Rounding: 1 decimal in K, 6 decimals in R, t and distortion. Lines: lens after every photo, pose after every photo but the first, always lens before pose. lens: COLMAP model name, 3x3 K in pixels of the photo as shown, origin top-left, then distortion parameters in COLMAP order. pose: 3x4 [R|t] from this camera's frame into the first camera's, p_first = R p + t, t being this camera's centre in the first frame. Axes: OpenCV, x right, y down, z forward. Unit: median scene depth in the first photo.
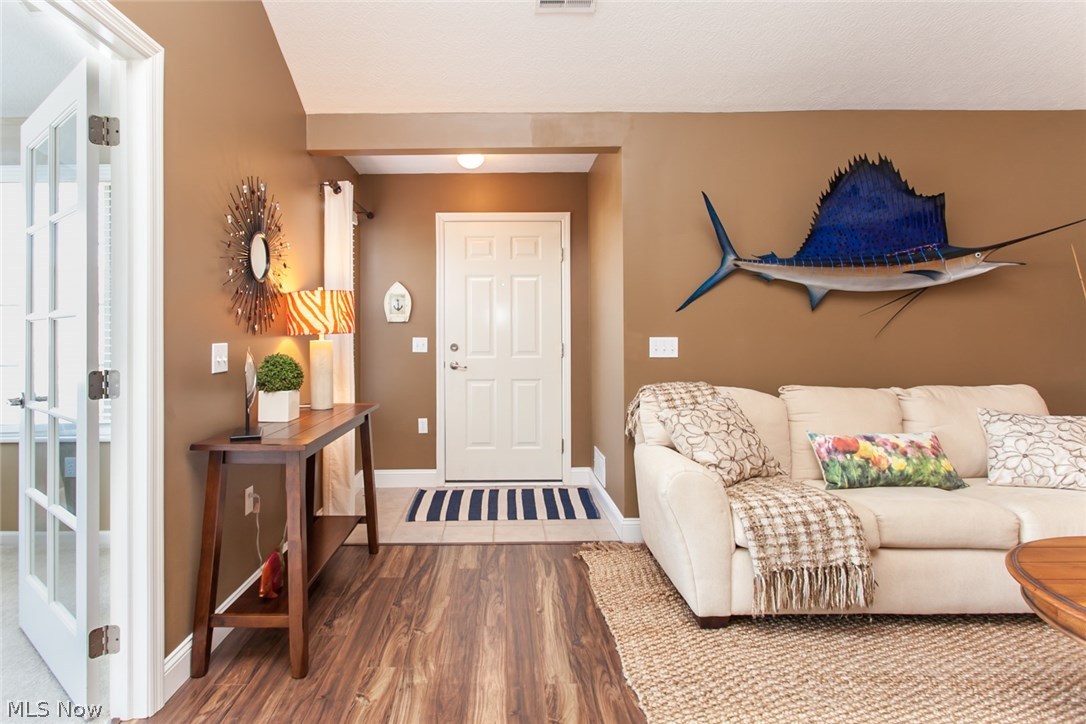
lens RADIAL K [[589.2, 0, 536.2], [0, 589.2, 324.6], [0, 0, 1]] dist [-0.003163, -0.000383]
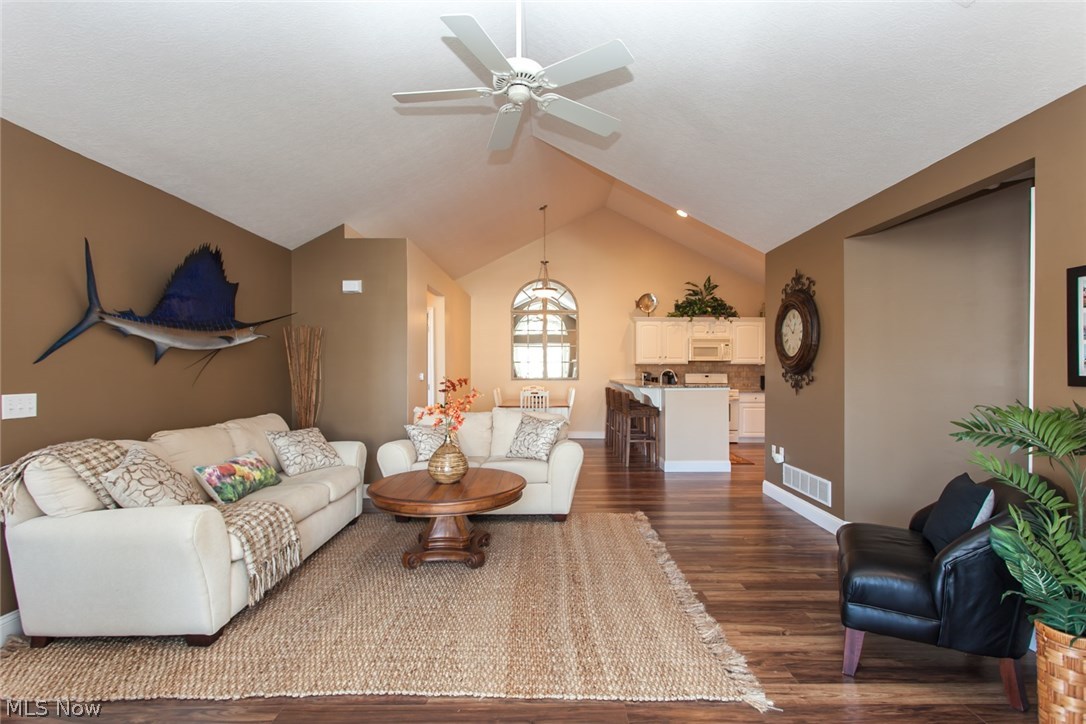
lens RADIAL K [[519.4, 0, 543.0], [0, 519.4, 362.0], [0, 0, 1]] dist [0.002395, 0.000343]
pose [[0.003378, 0.014624, 0.999887, -0.568557], [-0.014736, 0.999785, -0.014573, -0.026423], [-0.999886, -0.014685, 0.003593, 0.266663]]
